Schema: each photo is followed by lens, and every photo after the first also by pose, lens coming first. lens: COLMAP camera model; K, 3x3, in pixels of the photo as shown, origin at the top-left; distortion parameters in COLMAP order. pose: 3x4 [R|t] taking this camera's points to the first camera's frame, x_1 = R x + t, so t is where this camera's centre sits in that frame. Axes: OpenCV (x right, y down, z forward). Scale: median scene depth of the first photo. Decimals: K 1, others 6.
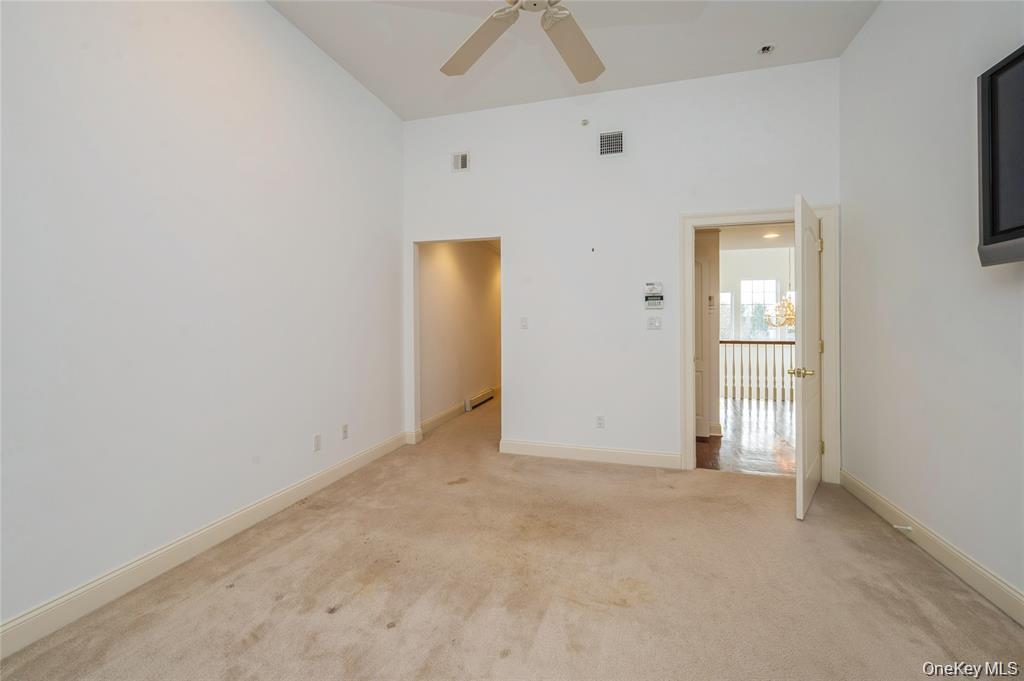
lens RADIAL K [[408.9, 0, 510.6], [0, 408.9, 337.1], [0, 0, 1]] dist [-0.002868, 0.000041]
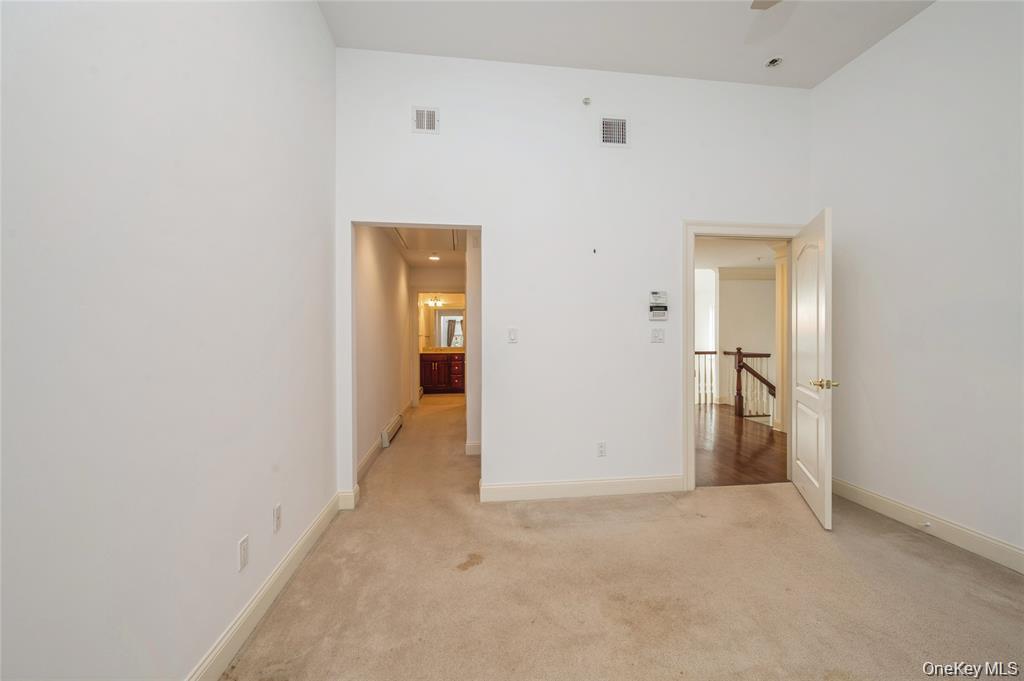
lens RADIAL K [[408.9, 0, 519.5], [0, 408.9, 339.9], [0, 0, 1]] dist [-0.002868, 0.000041]
pose [[0.914932, -0.013136, 0.403393, -0.299458], [0.015437, 0.999878, -0.002453, -0.026697], [-0.403312, 0.008471, 0.915023, 0.281085]]
